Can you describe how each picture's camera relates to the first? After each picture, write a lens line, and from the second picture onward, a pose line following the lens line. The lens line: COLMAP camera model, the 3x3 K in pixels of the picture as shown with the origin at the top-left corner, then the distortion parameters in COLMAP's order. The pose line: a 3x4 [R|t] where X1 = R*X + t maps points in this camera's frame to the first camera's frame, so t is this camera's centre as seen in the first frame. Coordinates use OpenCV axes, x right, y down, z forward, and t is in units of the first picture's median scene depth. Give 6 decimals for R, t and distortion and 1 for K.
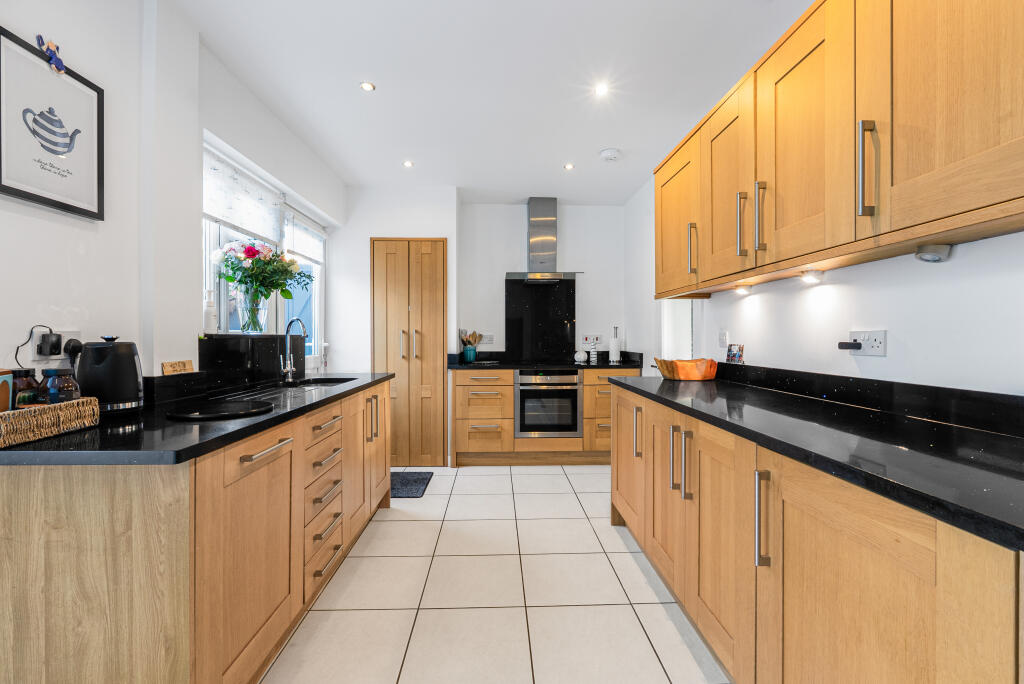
lens RADIAL K [[448.8, 0, 513.6], [0, 448.8, 339.7], [0, 0, 1]] dist [-0.006304, 0.000989]
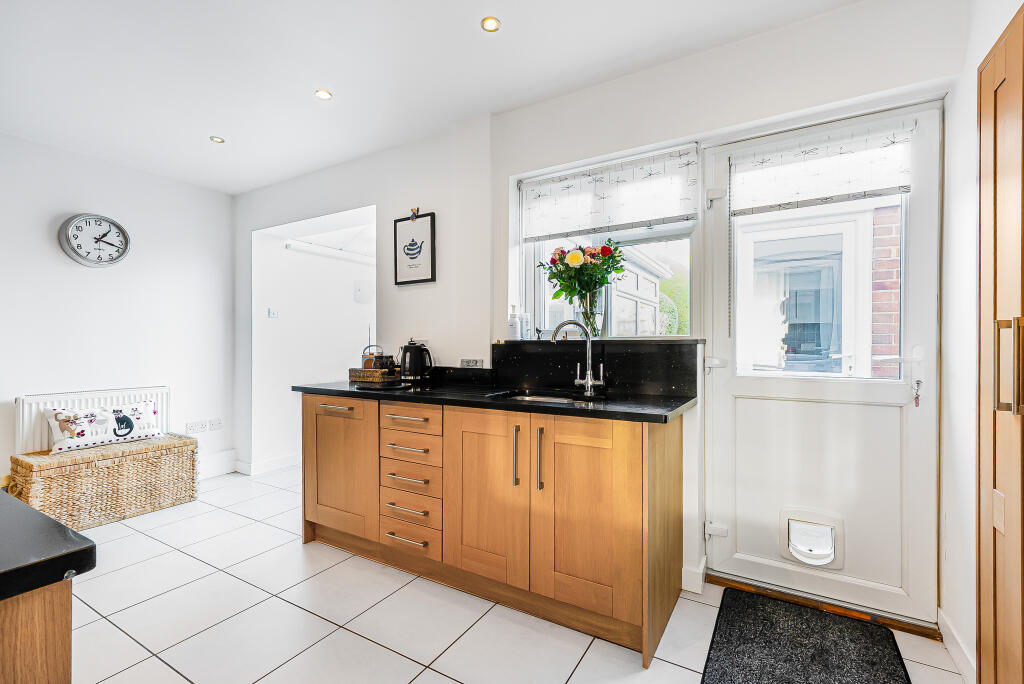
lens RADIAL K [[448.8, 0, 510.9], [0, 448.8, 346.0], [0, 0, 1]] dist [-0.006304, 0.000989]
pose [[-0.542445, 0.004863, -0.840077, 0.298129], [-0.007223, 0.999919, 0.010453, -0.008664], [0.840060, 0.011738, -0.542366, 1.375828]]
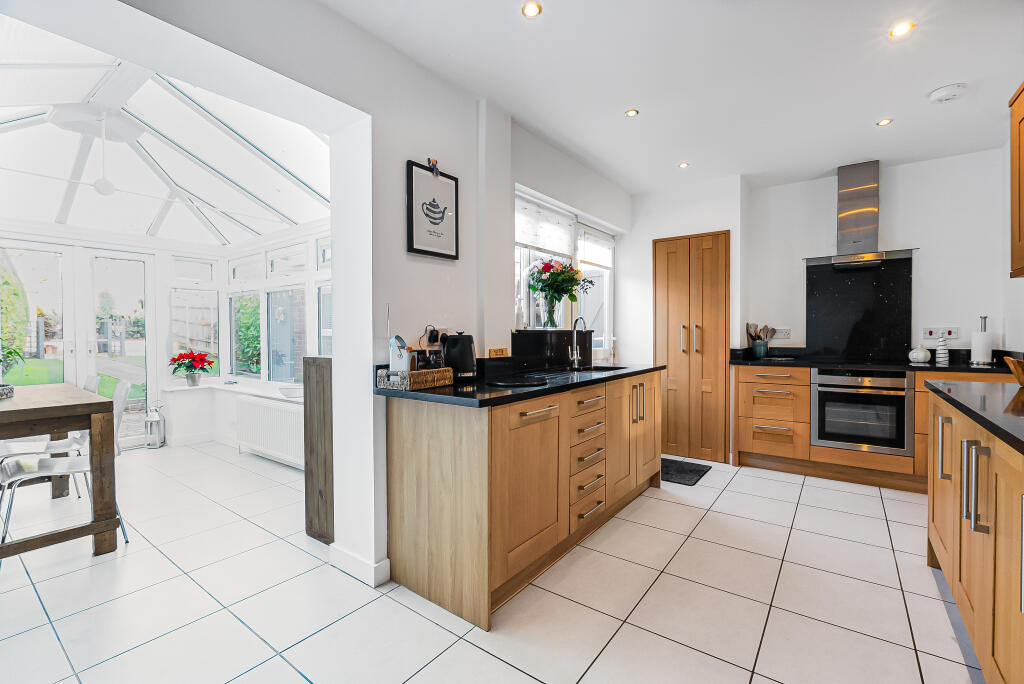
lens RADIAL K [[448.8, 0, 514.4], [0, 448.8, 340.2], [0, 0, 1]] dist [-0.006304, 0.000989]
pose [[0.782103, 0.005861, -0.623122, 0.148814], [0.000661, 0.999947, 0.010235, 0.004077], [0.623149, -0.008417, 0.782058, -0.084337]]
